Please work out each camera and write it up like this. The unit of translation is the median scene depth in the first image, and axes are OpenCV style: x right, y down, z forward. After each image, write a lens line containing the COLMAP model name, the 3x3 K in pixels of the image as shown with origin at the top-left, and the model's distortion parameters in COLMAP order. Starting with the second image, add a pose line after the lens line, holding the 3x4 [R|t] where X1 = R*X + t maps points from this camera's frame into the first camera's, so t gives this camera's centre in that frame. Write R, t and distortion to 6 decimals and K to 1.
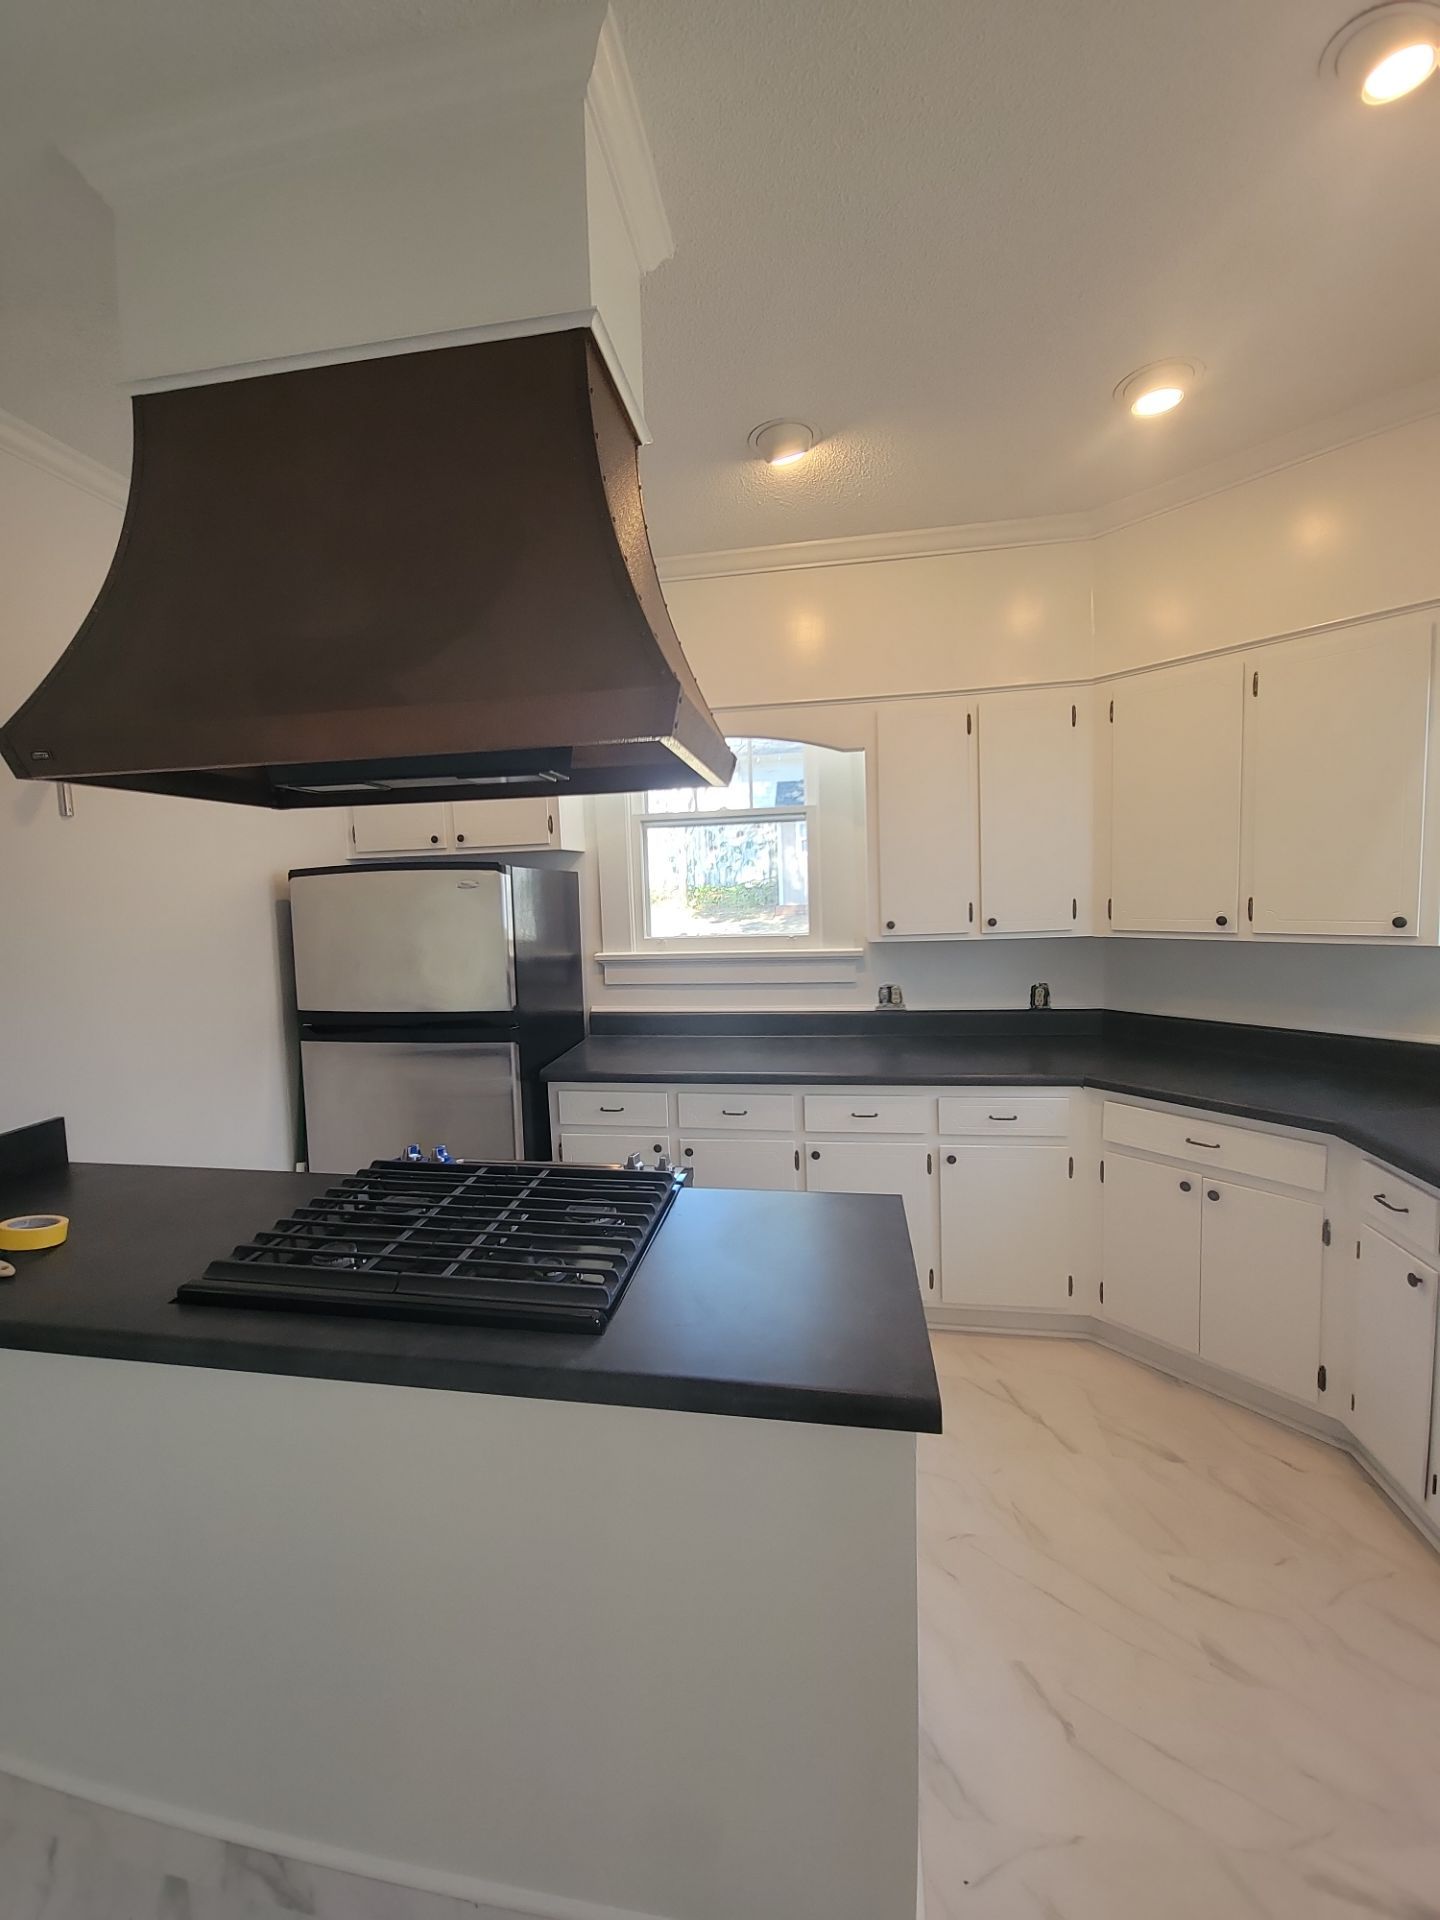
lens RADIAL K [[782.8, 0, 715.1], [0, 782.8, 951.2], [0, 0, 1]] dist [-0.009679, 0.000022]
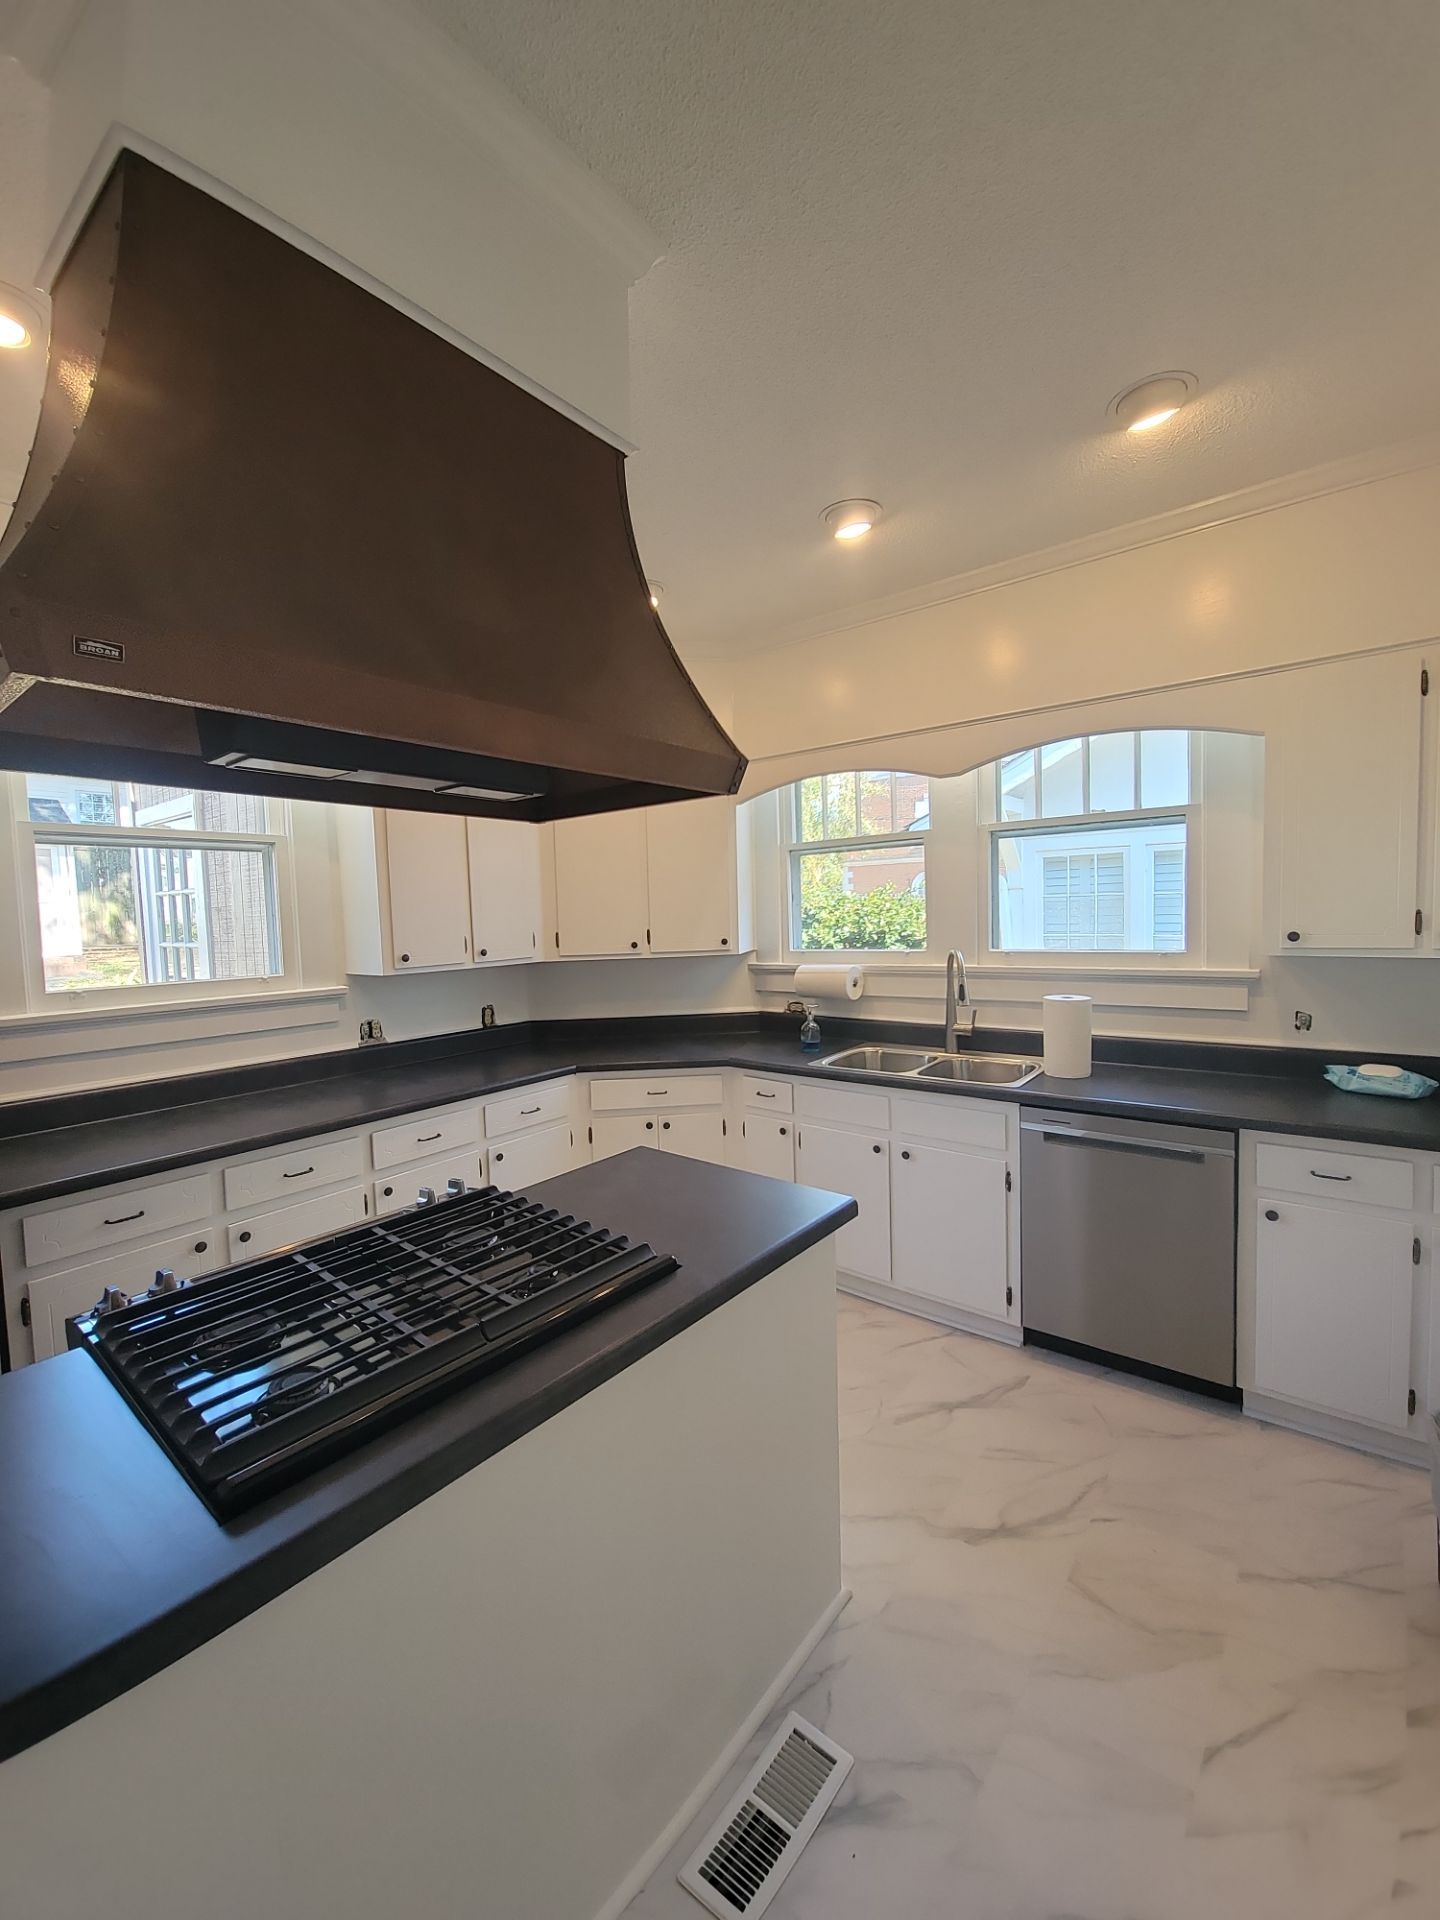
lens RADIAL K [[782.8, 0, 715.1], [0, 782.8, 951.2], [0, 0, 1]] dist [-0.009679, 0.000022]
pose [[0.472227, -0.022540, 0.881189, -0.511640], [0.082677, 0.996399, -0.018819, 0.011449], [-0.877591, 0.081741, 0.472390, 0.143550]]
